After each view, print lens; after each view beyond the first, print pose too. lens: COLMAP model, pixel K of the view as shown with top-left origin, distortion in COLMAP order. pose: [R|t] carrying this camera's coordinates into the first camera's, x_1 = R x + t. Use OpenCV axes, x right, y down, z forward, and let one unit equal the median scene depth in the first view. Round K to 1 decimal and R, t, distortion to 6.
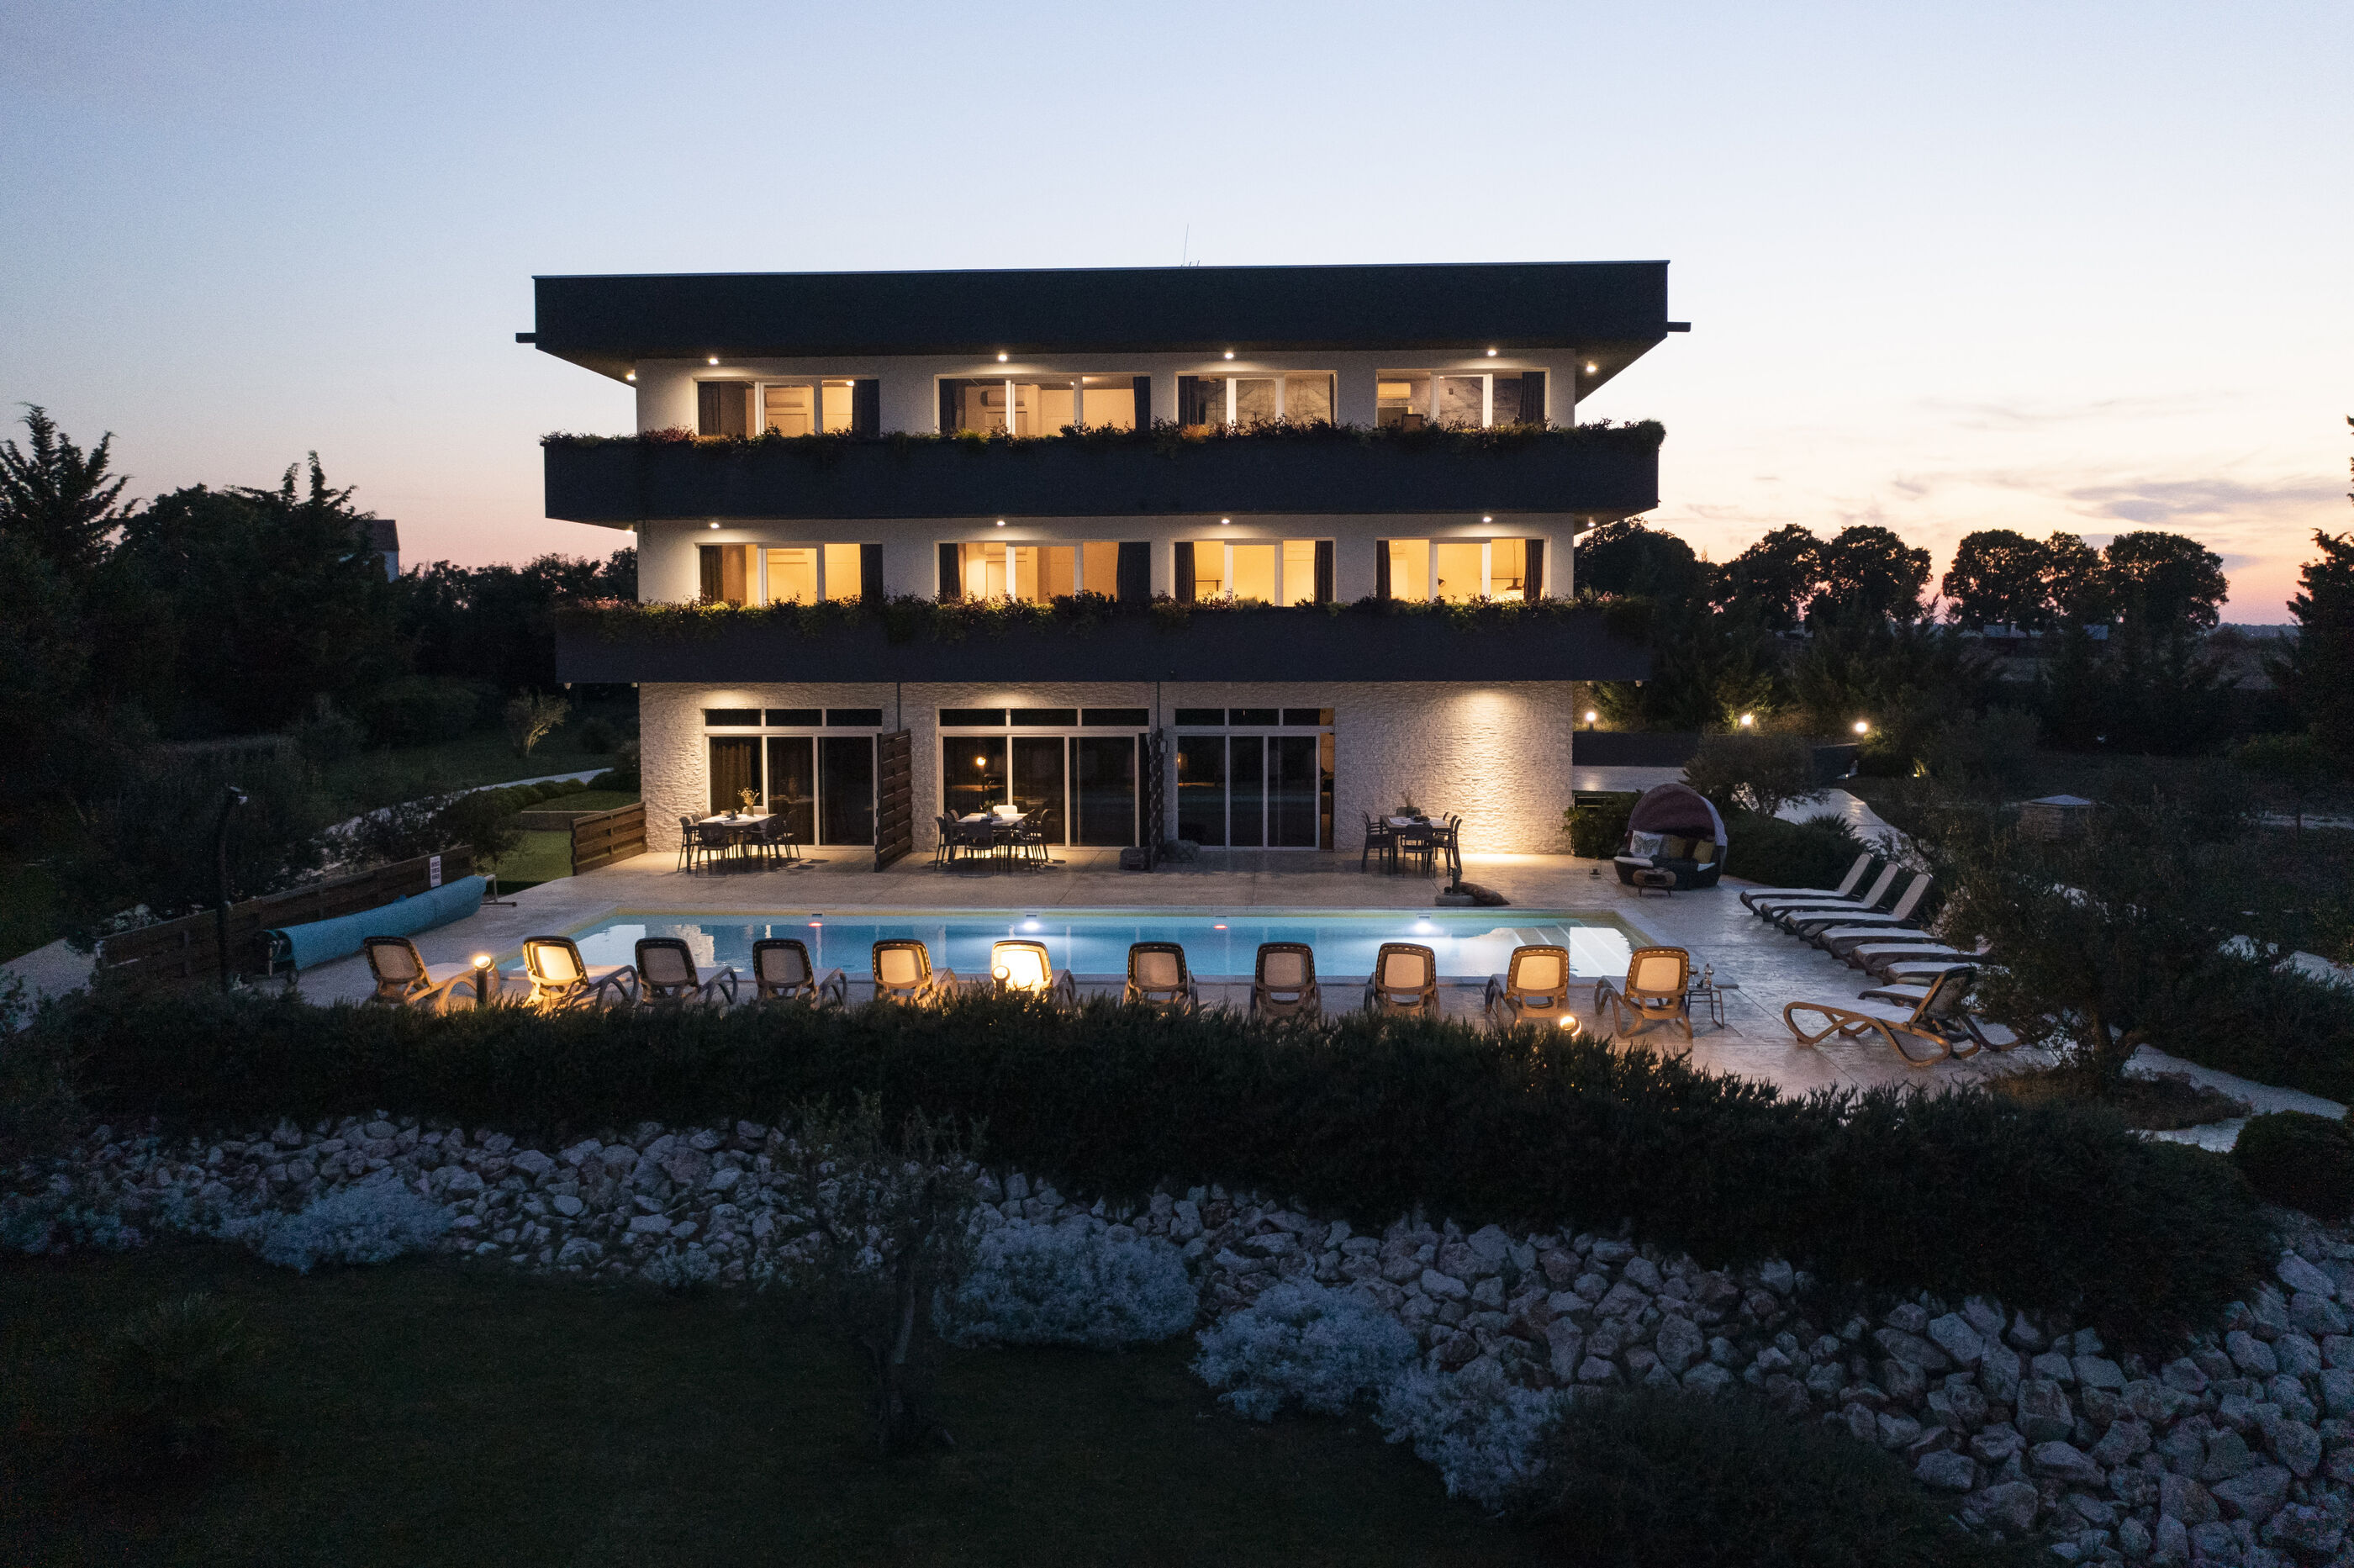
lens RADIAL K [[1892.4, 0, 1177.0], [0, 1892.4, 784.0], [0, 0, 1]] dist [0.001163, -0.000271]
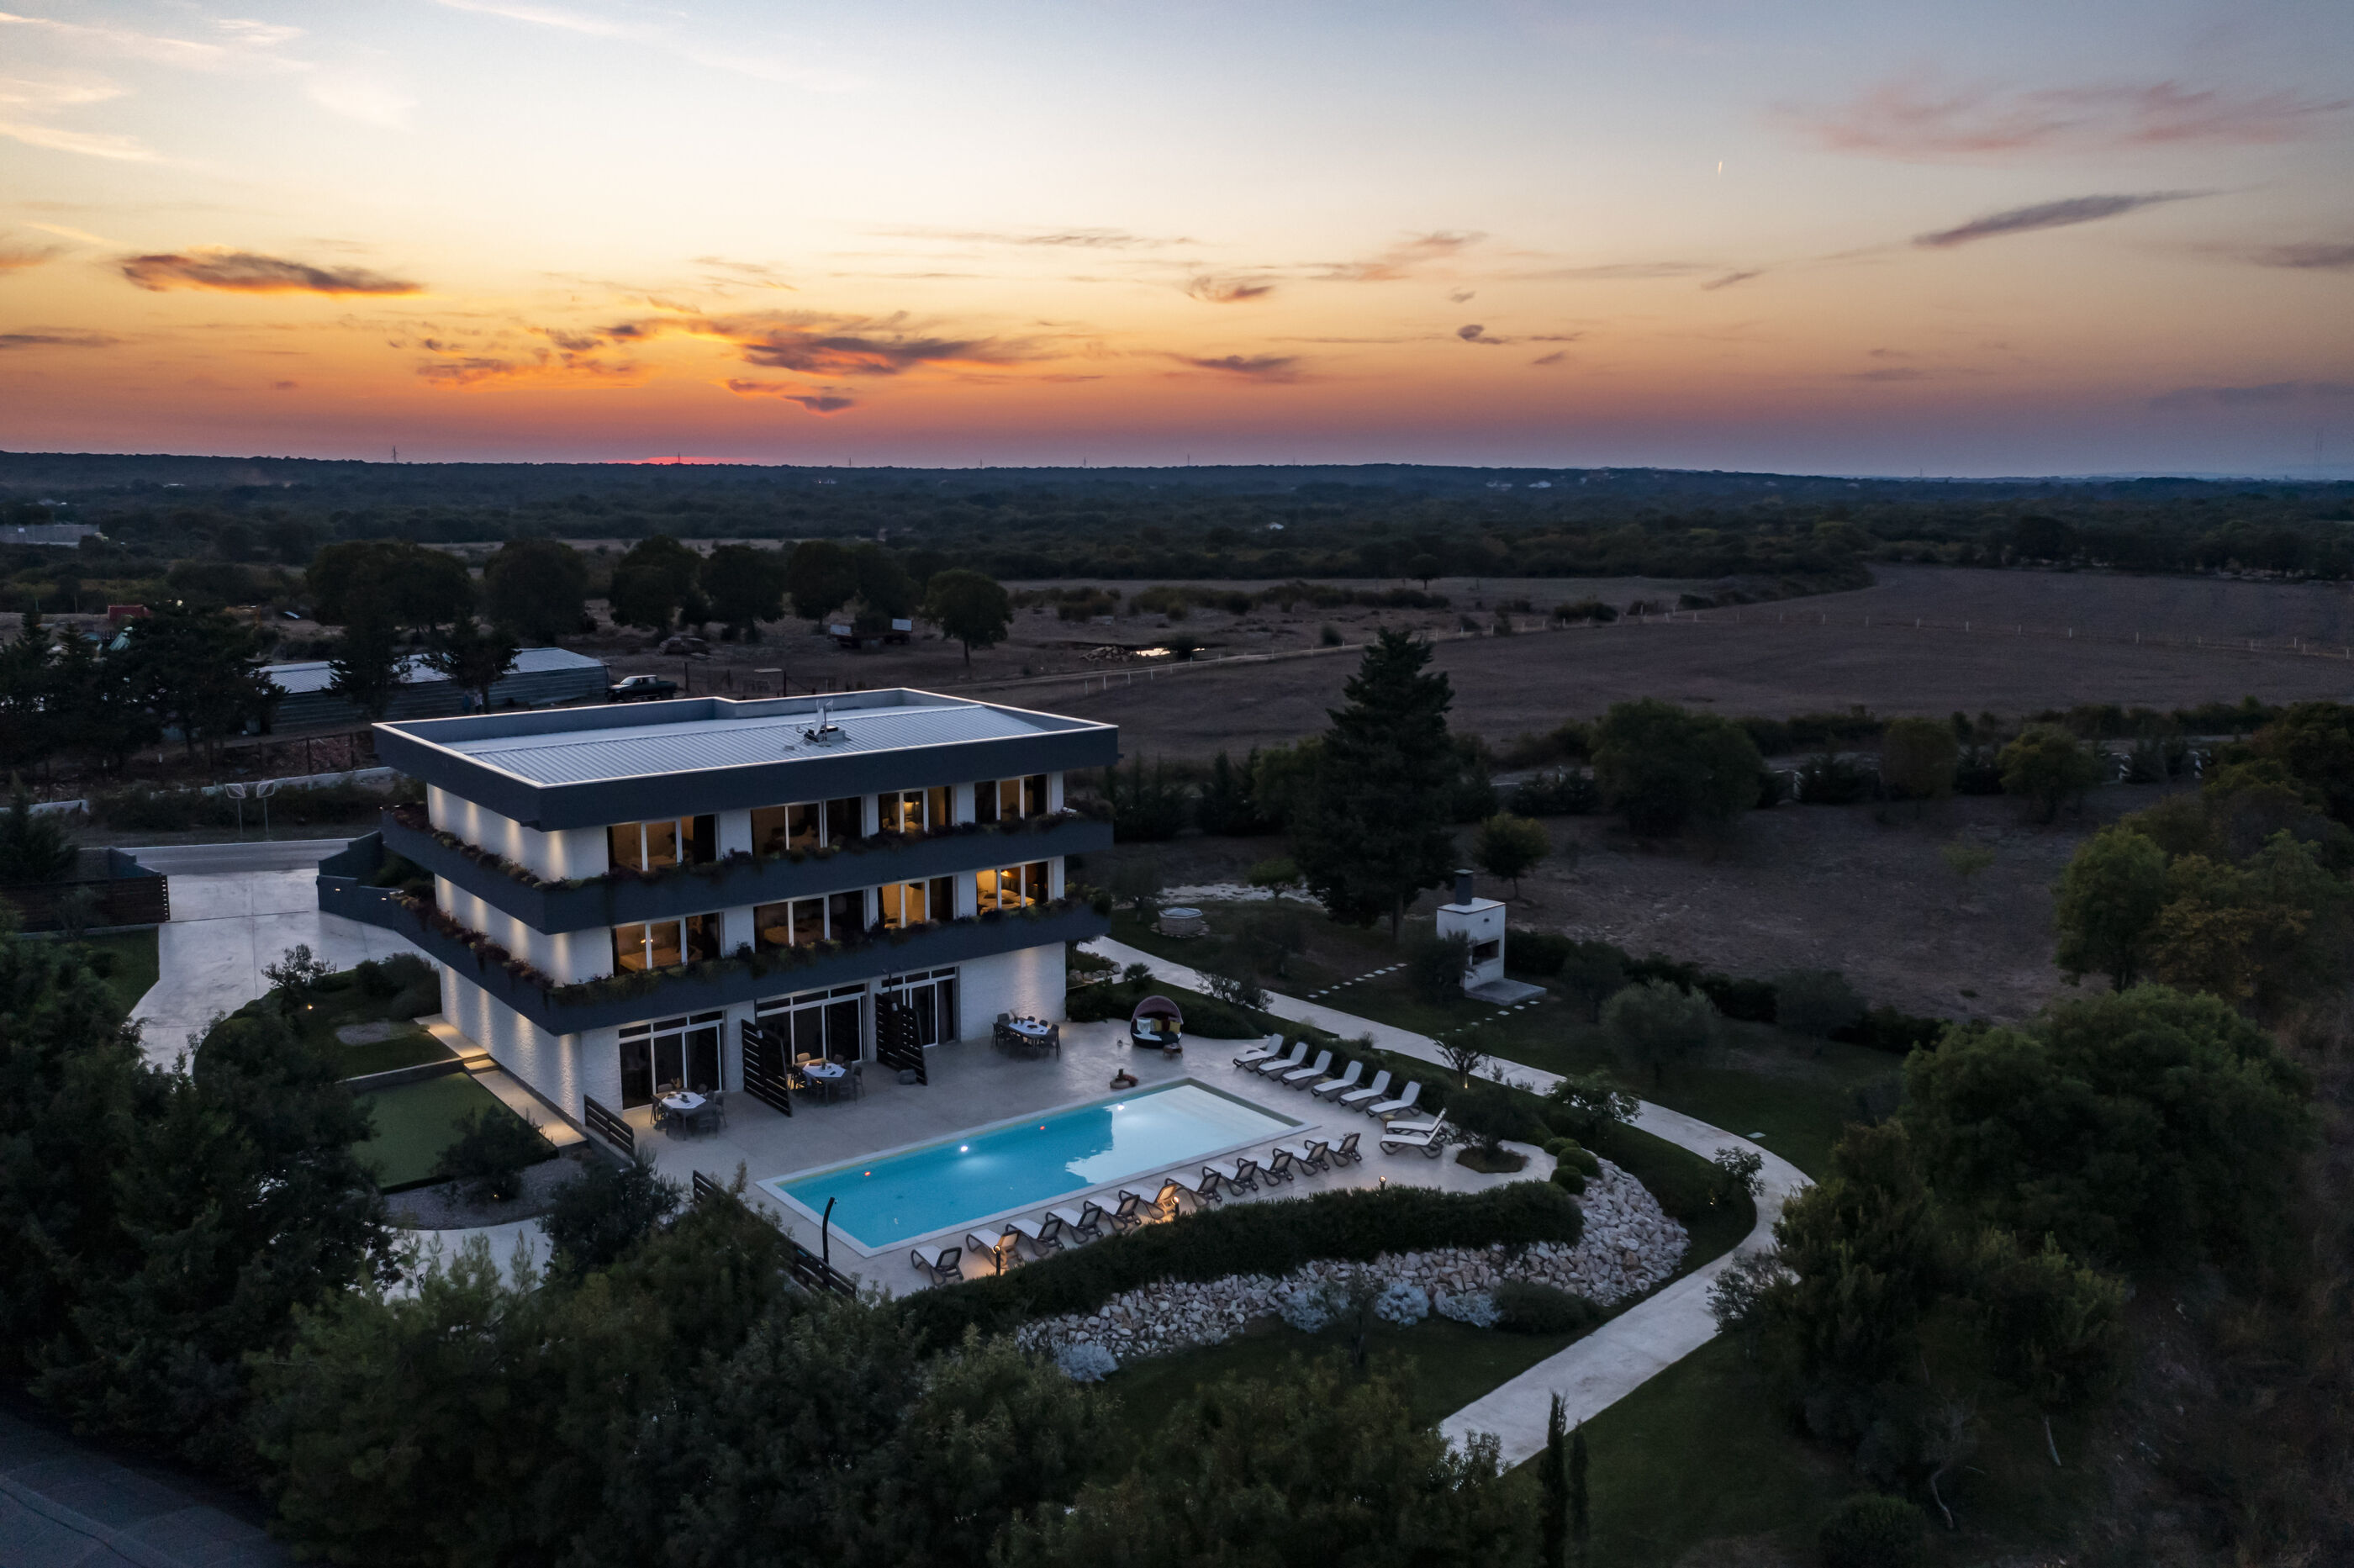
lens RADIAL K [[1876.0, 0, 1177.0], [0, 1876.0, 784.0], [0, 0, 1]] dist [0.008847, -0.012218]
pose [[0.750198, -0.109212, 0.652132, -1.043456], [0.046441, 0.992532, 0.112794, -0.462620], [-0.659580, -0.054332, 0.749668, -0.553437]]
